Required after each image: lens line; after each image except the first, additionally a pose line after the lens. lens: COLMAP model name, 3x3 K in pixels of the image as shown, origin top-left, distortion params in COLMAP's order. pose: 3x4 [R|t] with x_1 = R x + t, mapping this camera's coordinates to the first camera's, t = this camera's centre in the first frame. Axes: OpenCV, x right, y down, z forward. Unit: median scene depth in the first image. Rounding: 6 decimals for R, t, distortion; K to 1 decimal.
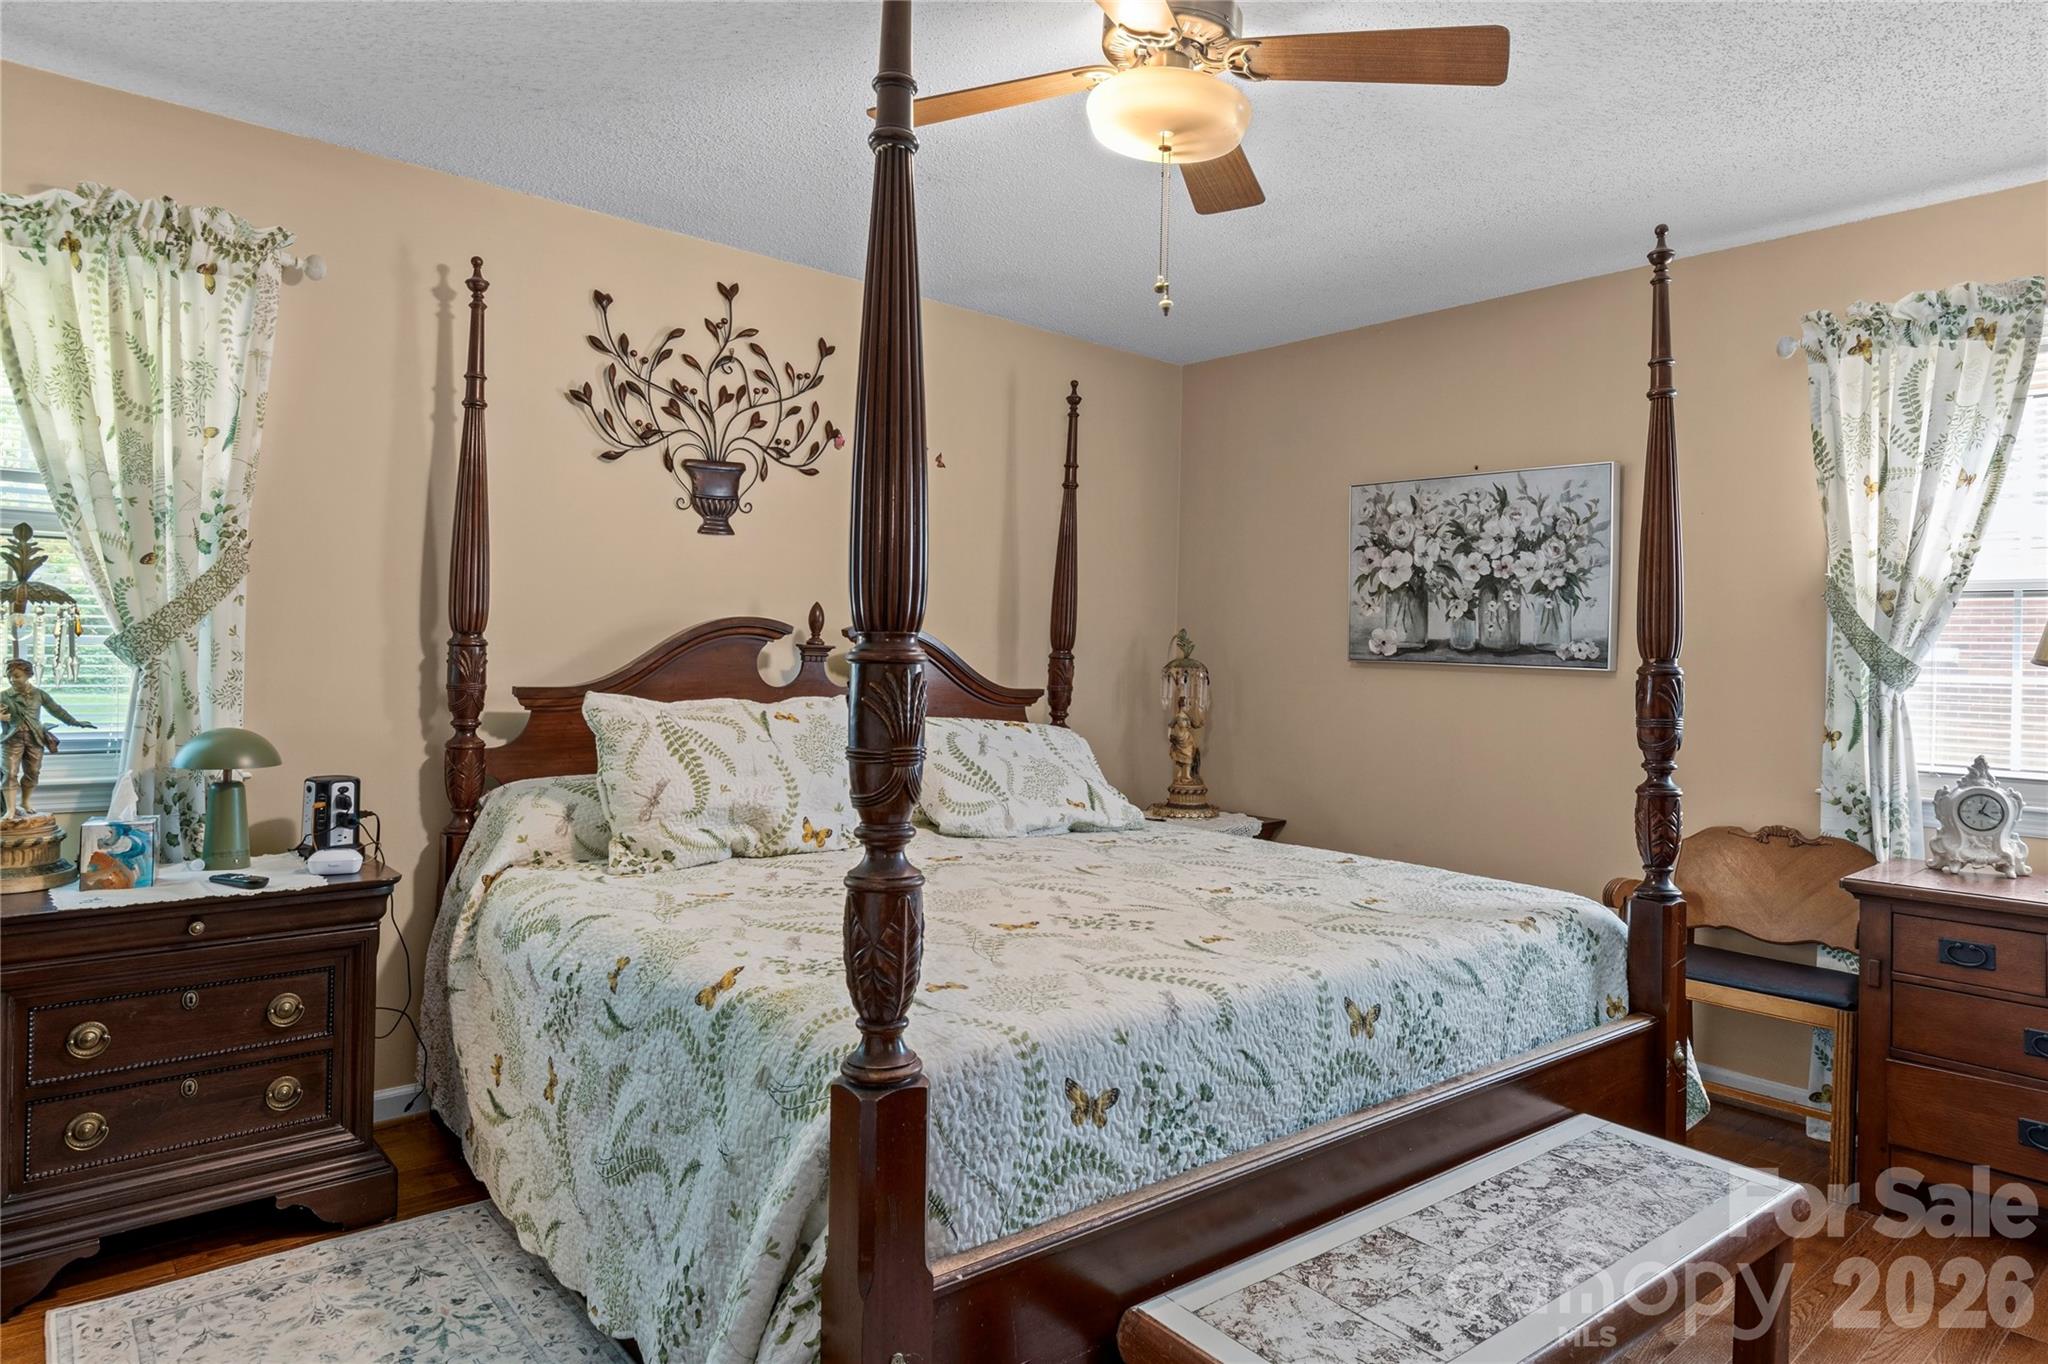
lens RADIAL K [[1209.4, 0, 1024.9], [0, 1209.4, 672.0], [0, 0, 1]] dist [-0.000581, -0.001550]
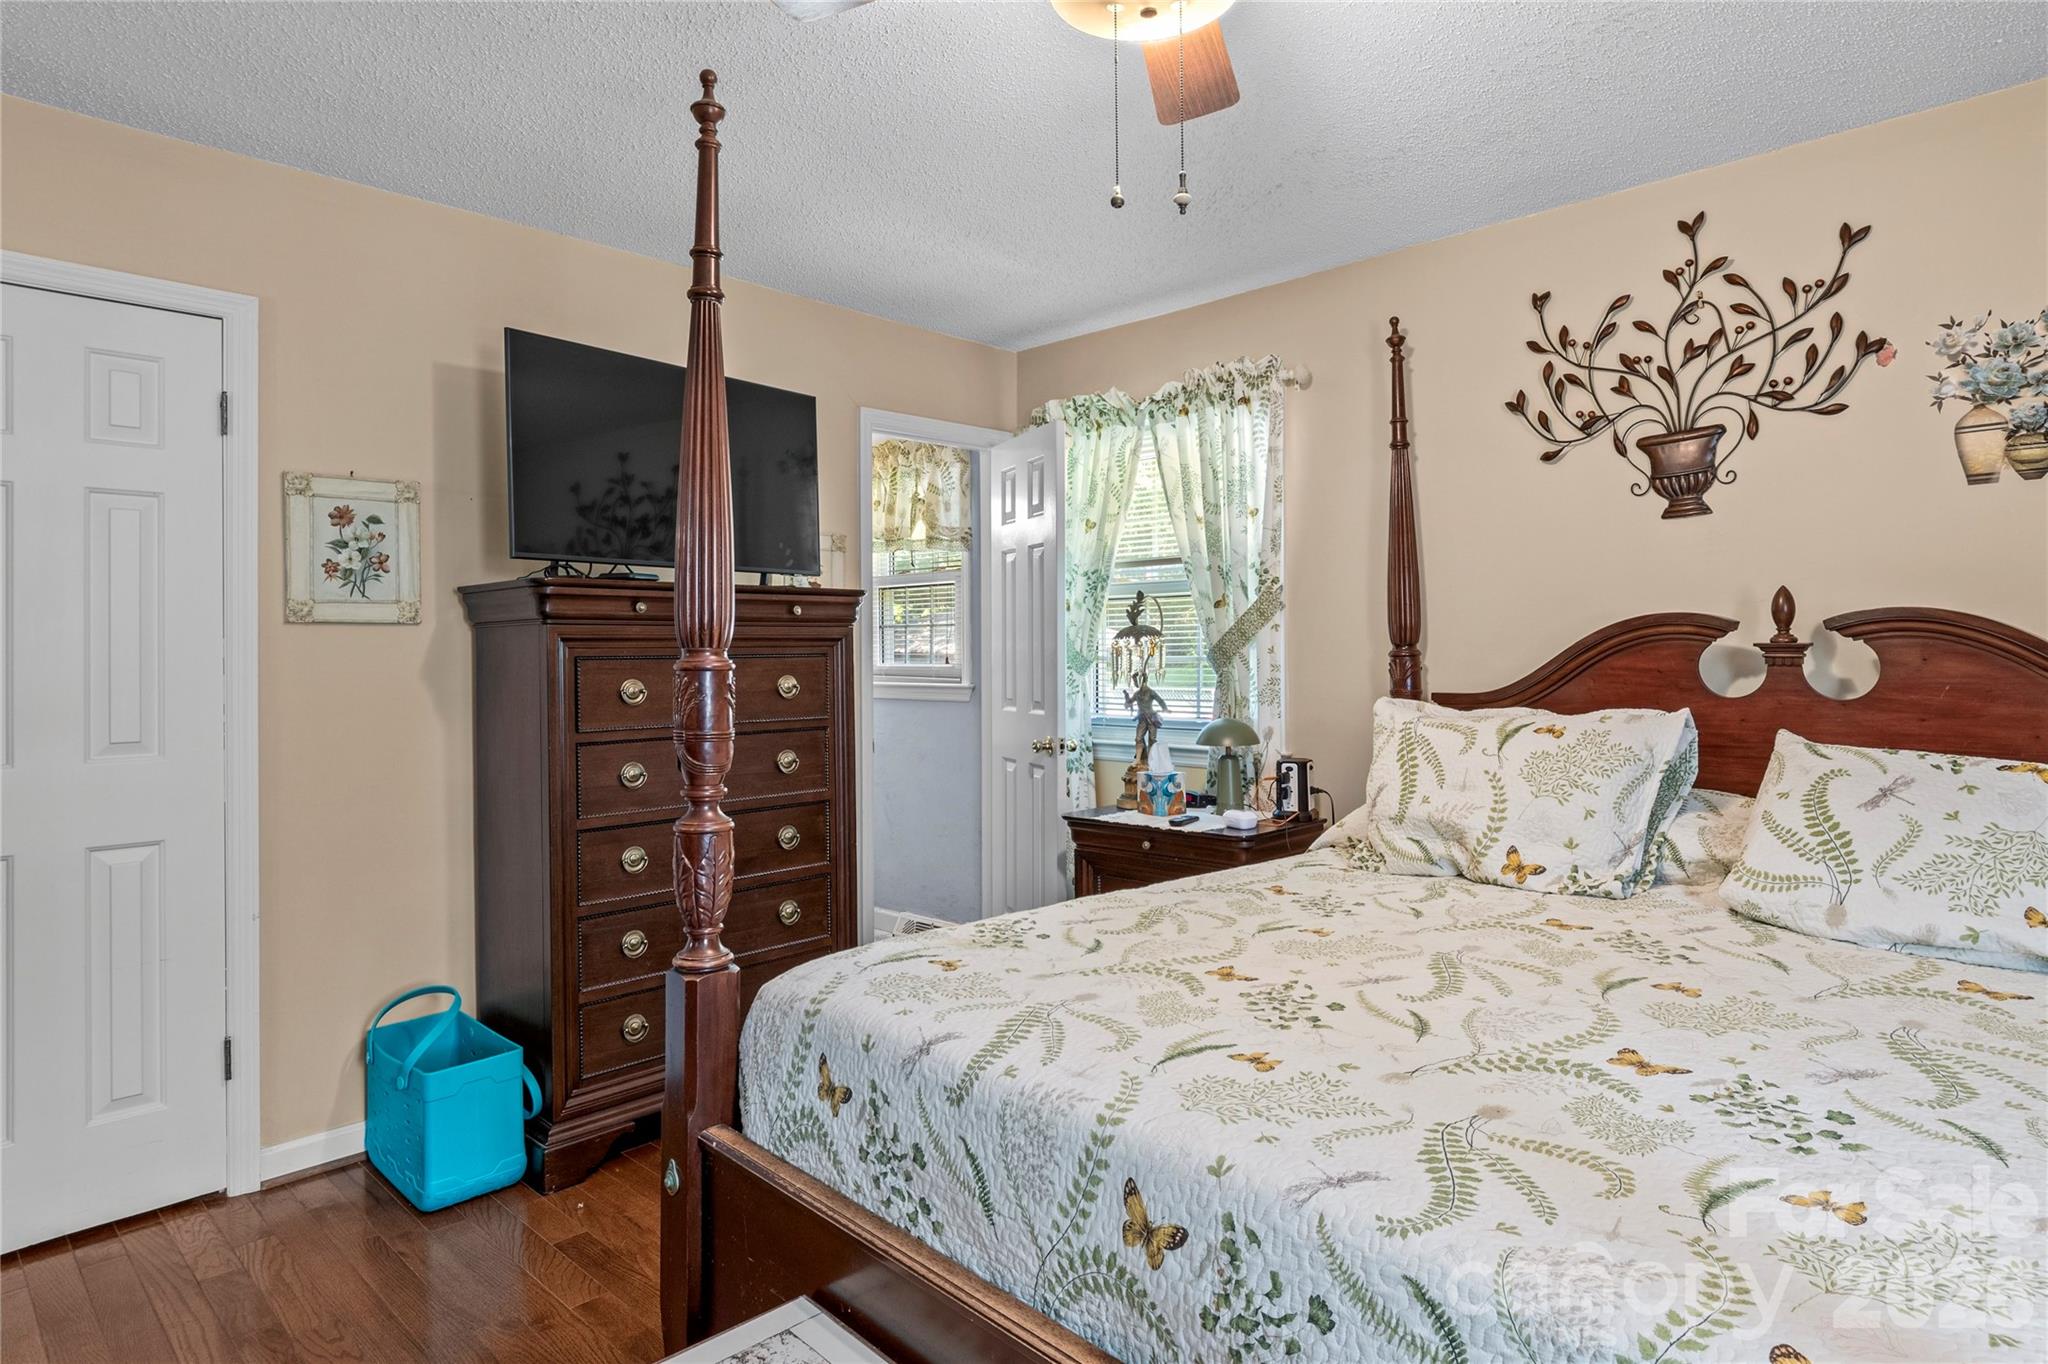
lens RADIAL K [[1052.2, 0, 1024.2], [0, 1052.2, 679.7], [0, 0, 1]] dist [-0.003670, 0.000305]
pose [[0.131949, -0.001480, -0.991255, 0.433453], [-0.002894, 0.999994, -0.001878, 0.003156], [0.991252, 0.003117, 0.131944, 0.464913]]
